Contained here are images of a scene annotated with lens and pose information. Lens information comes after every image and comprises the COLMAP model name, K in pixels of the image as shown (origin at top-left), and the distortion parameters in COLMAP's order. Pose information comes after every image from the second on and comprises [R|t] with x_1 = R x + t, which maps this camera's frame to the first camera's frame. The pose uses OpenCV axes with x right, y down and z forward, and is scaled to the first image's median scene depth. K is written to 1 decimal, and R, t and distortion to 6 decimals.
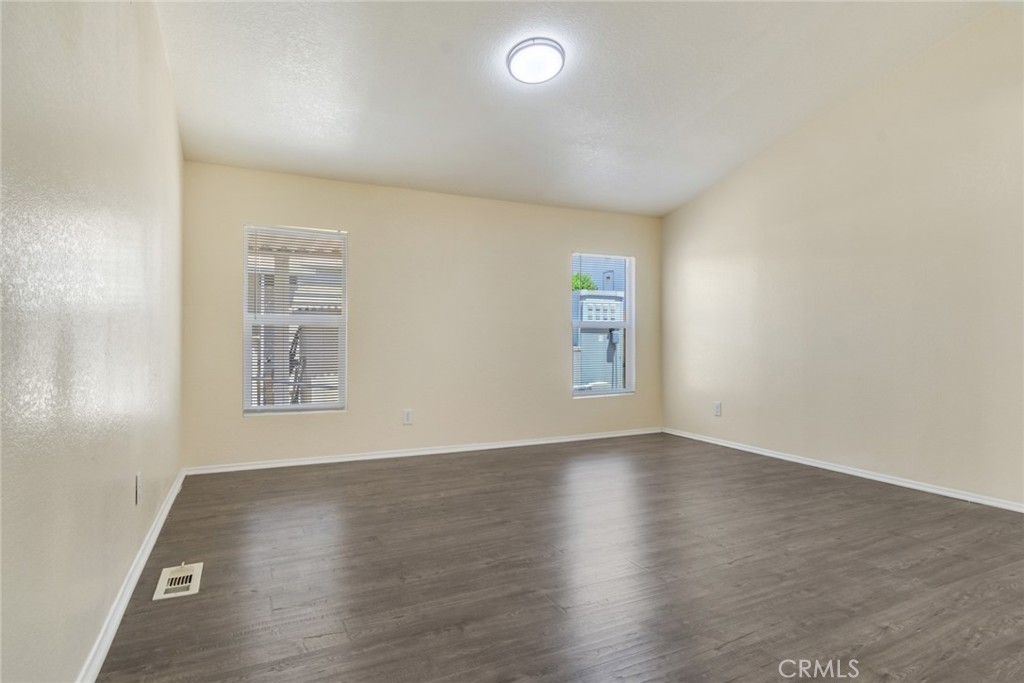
lens RADIAL K [[551.0, 0, 512.6], [0, 551.0, 340.4], [0, 0, 1]] dist [0.000910, 0.000135]
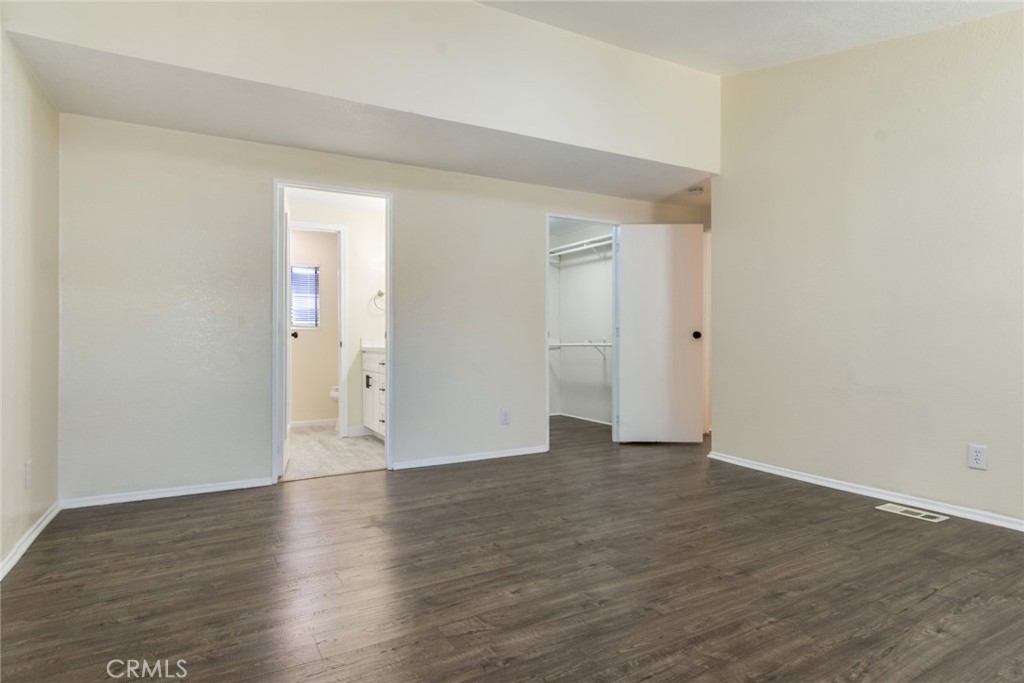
lens RADIAL K [[551.0, 0, 511.6], [0, 551.0, 339.8], [0, 0, 1]] dist [0.000910, 0.000135]
pose [[-0.998305, 0.003173, -0.058120, 0.375212], [0.002973, 0.999989, 0.003530, -0.003195], [0.058131, 0.003351, -0.998303, 1.847231]]
